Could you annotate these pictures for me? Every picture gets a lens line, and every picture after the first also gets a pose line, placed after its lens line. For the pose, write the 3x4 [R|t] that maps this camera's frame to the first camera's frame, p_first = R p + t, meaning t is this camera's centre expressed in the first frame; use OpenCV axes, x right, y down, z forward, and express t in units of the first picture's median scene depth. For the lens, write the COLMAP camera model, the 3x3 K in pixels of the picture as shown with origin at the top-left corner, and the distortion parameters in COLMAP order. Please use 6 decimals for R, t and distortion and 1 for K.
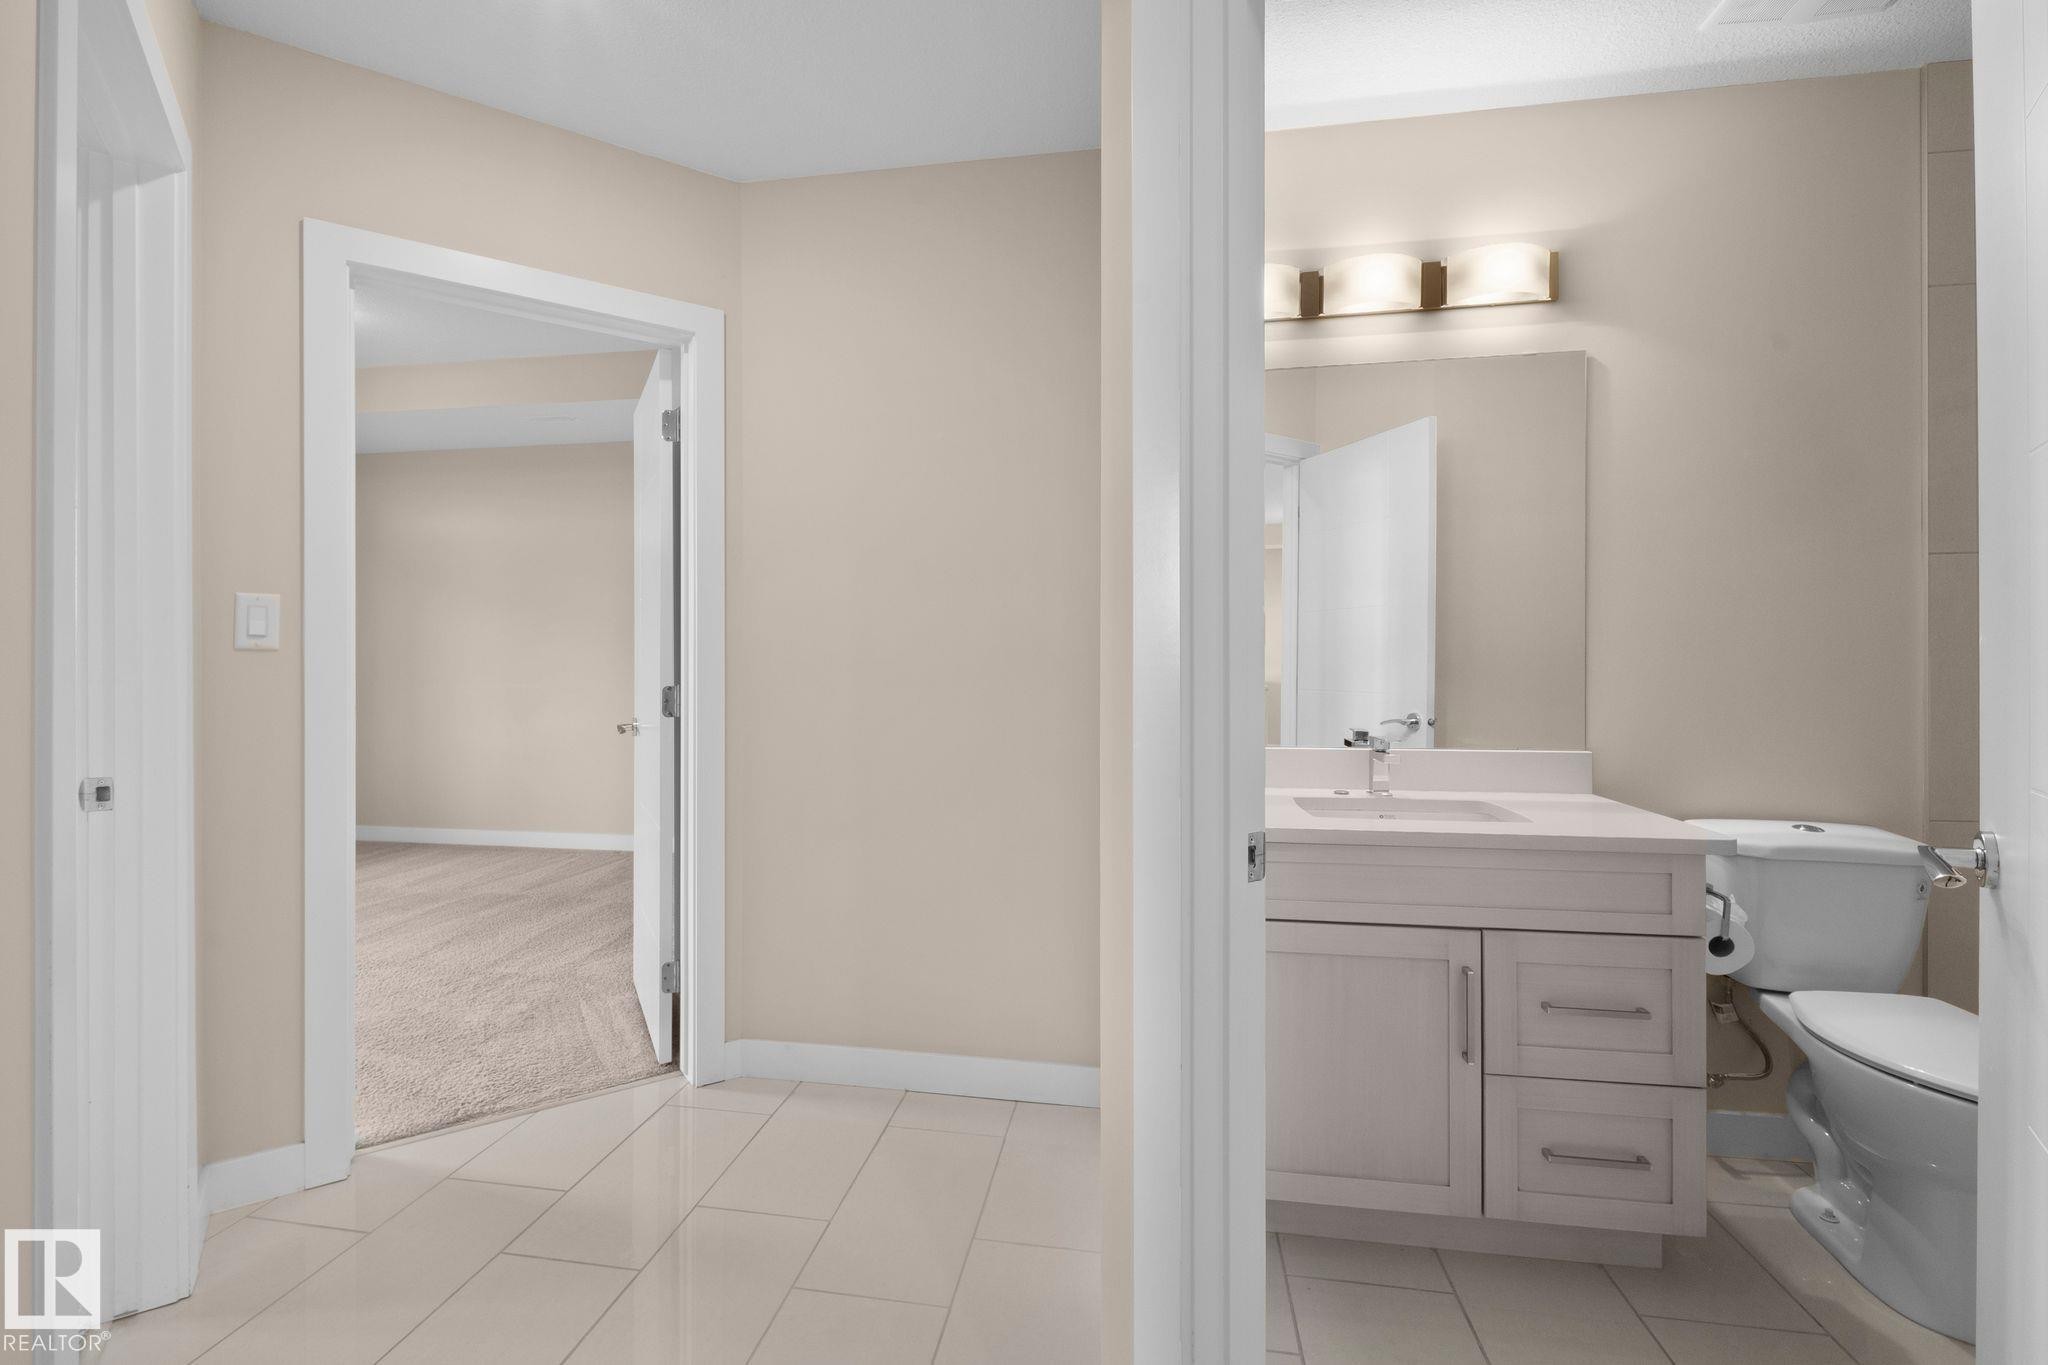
lens RADIAL K [[898.9, 0, 998.4], [0, 898.9, 659.1], [0, 0, 1]] dist [-0.000939, -0.001160]
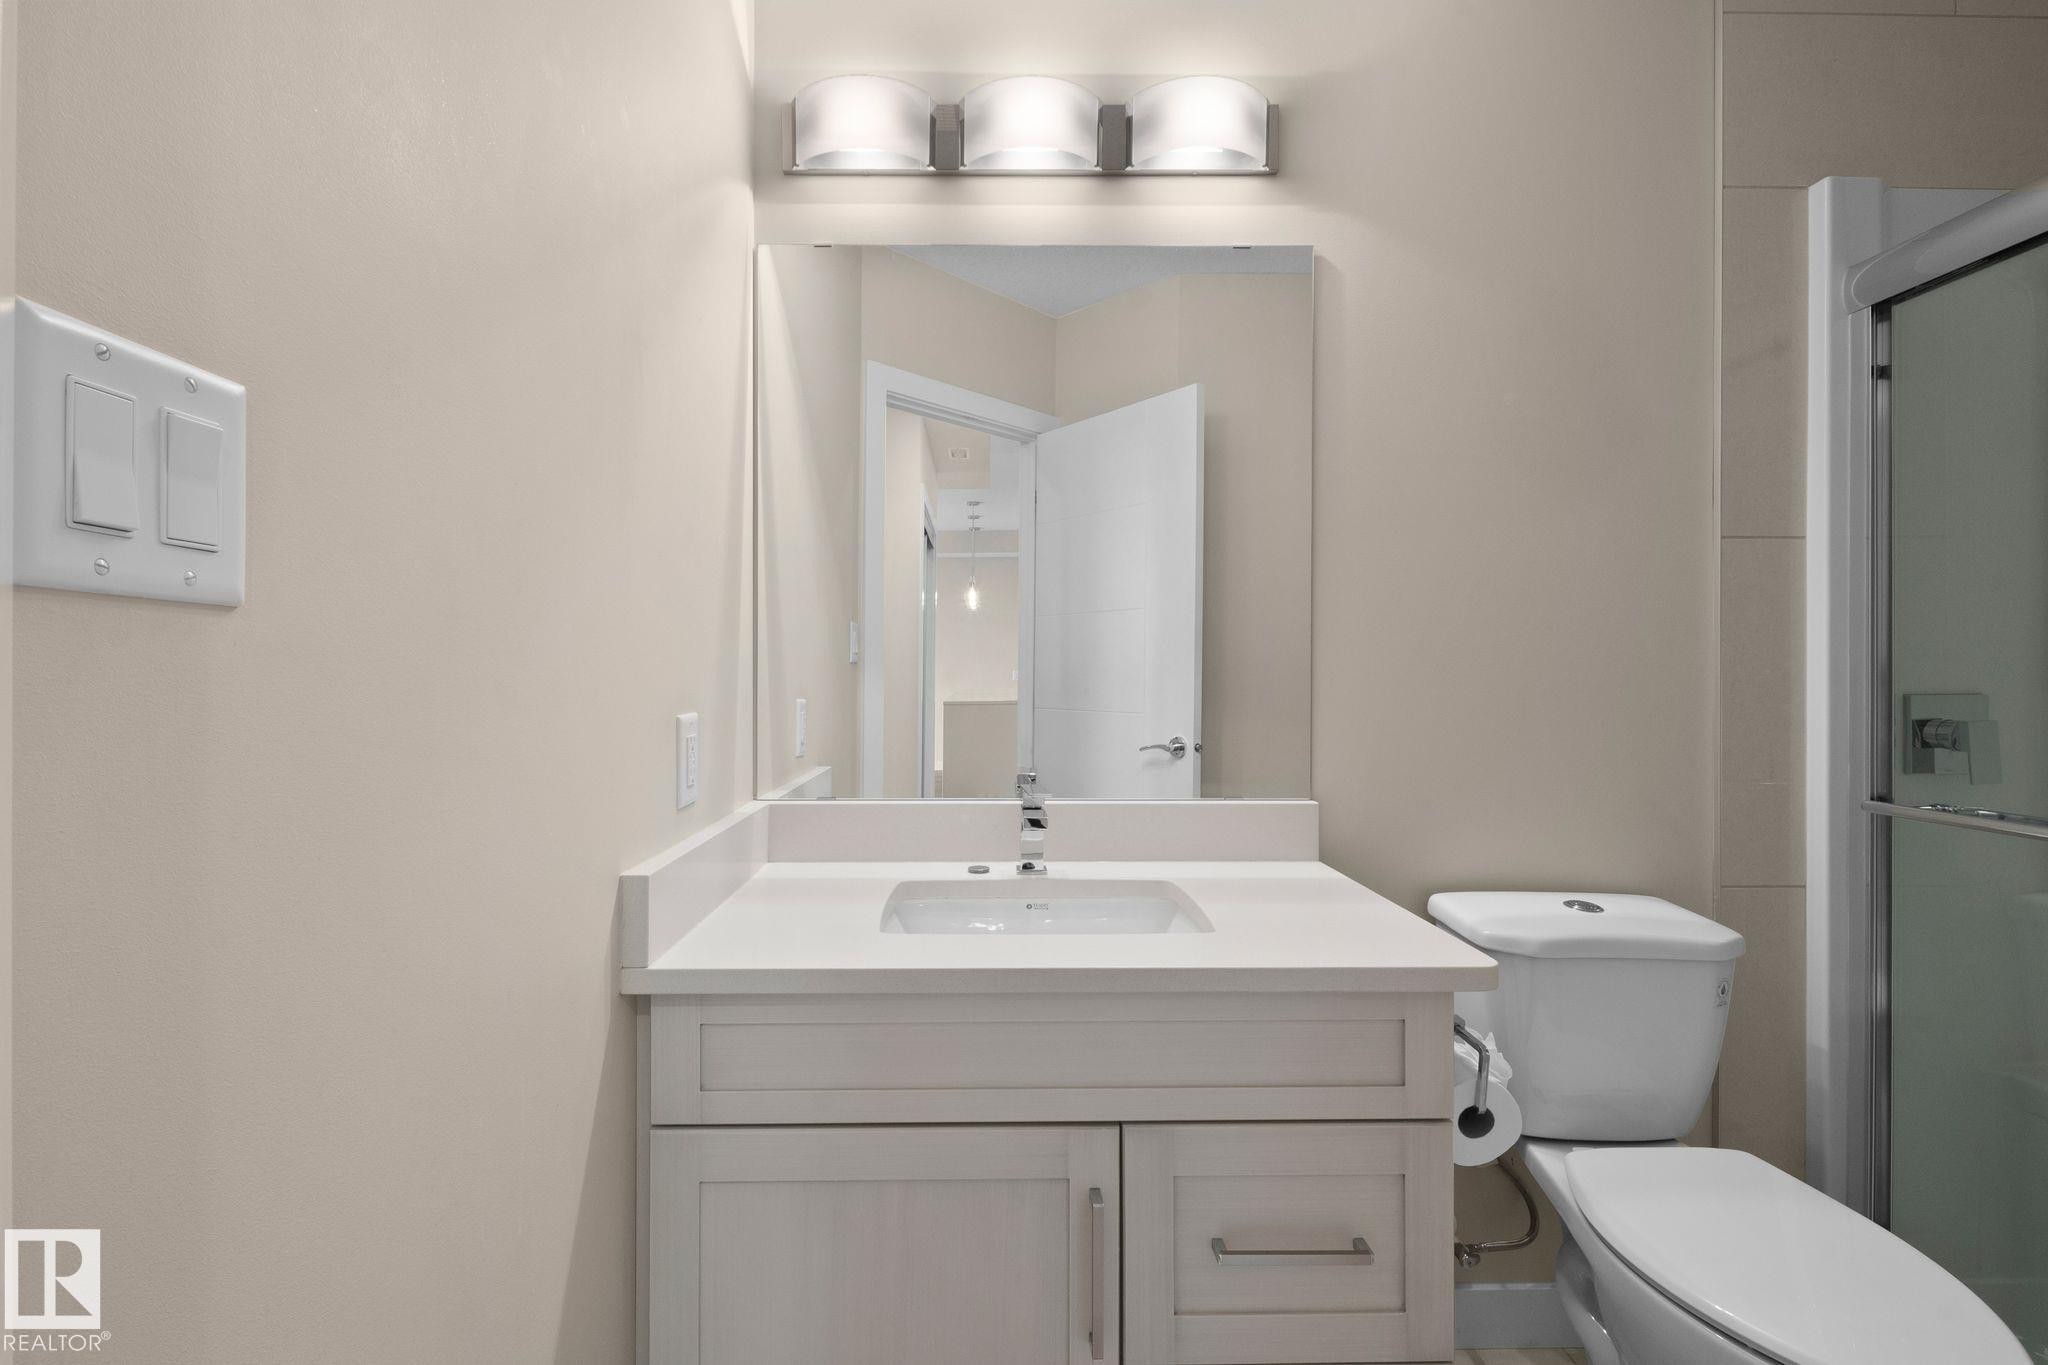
lens RADIAL K [[911.3, 0, 992.5], [0, 911.3, 680.5], [0, 0, 1]] dist [0.001079, 0.000208]
pose [[0.982827, 0.002001, 0.184517, 0.276036], [-0.002438, 0.999995, 0.002138, 0.003795], [-0.184512, -0.002551, 0.982827, 0.339550]]
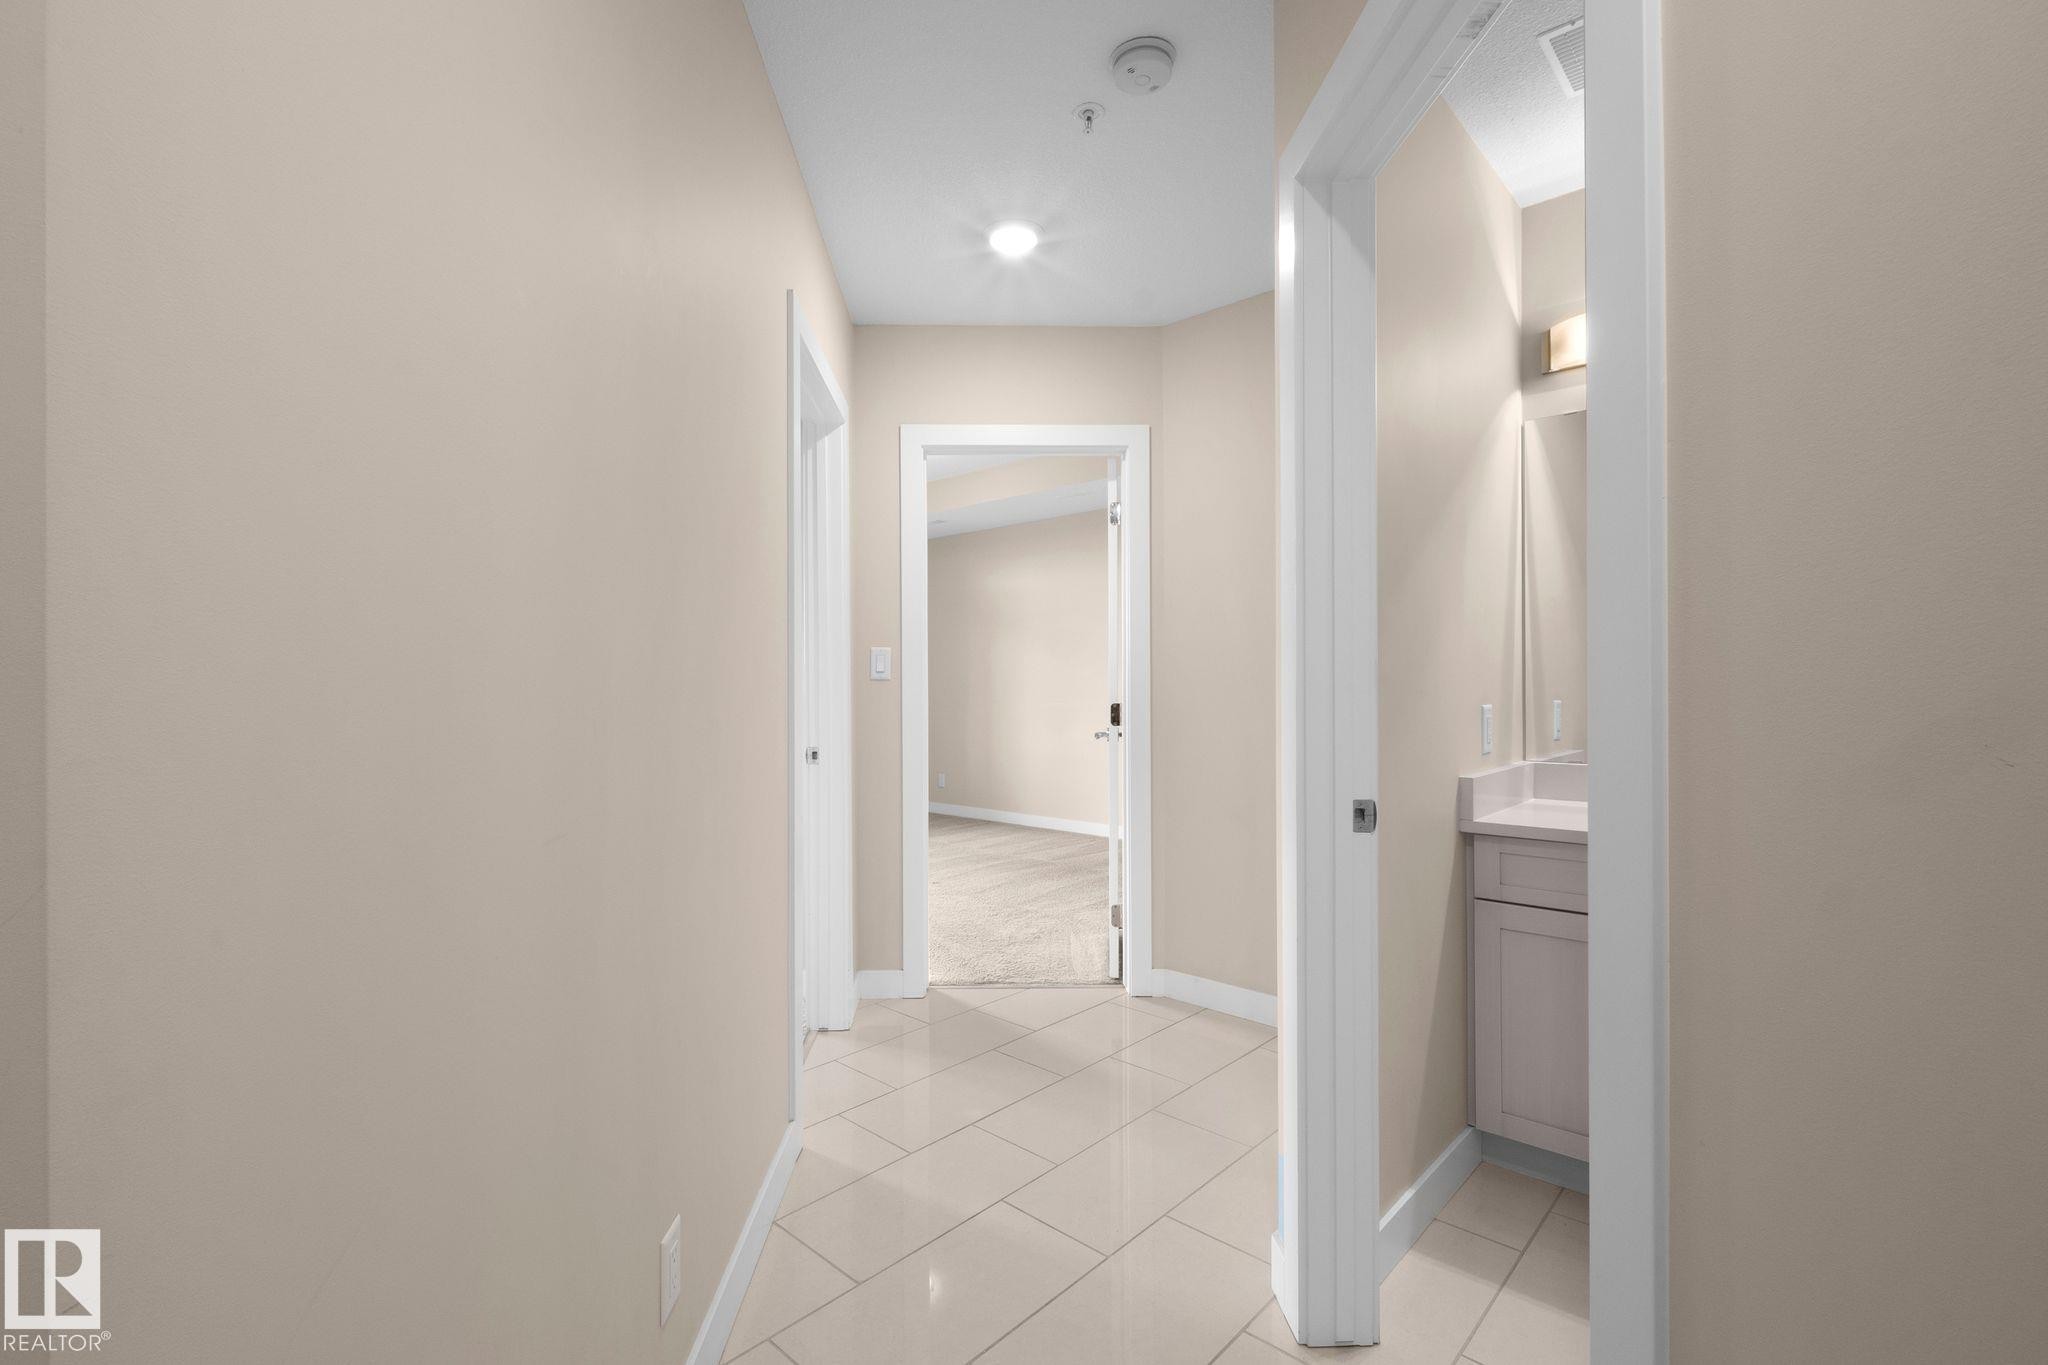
lens RADIAL K [[892.6, 0, 1024.0], [0, 892.6, 682.5], [0, 0, 1]] dist [0.001266, 0.000088]
pose [[0.844130, -0.003858, -0.536124, 0.299144], [0.003578, 0.999992, -0.001562, -0.000997], [0.536126, -0.000600, 0.844138, -0.275332]]
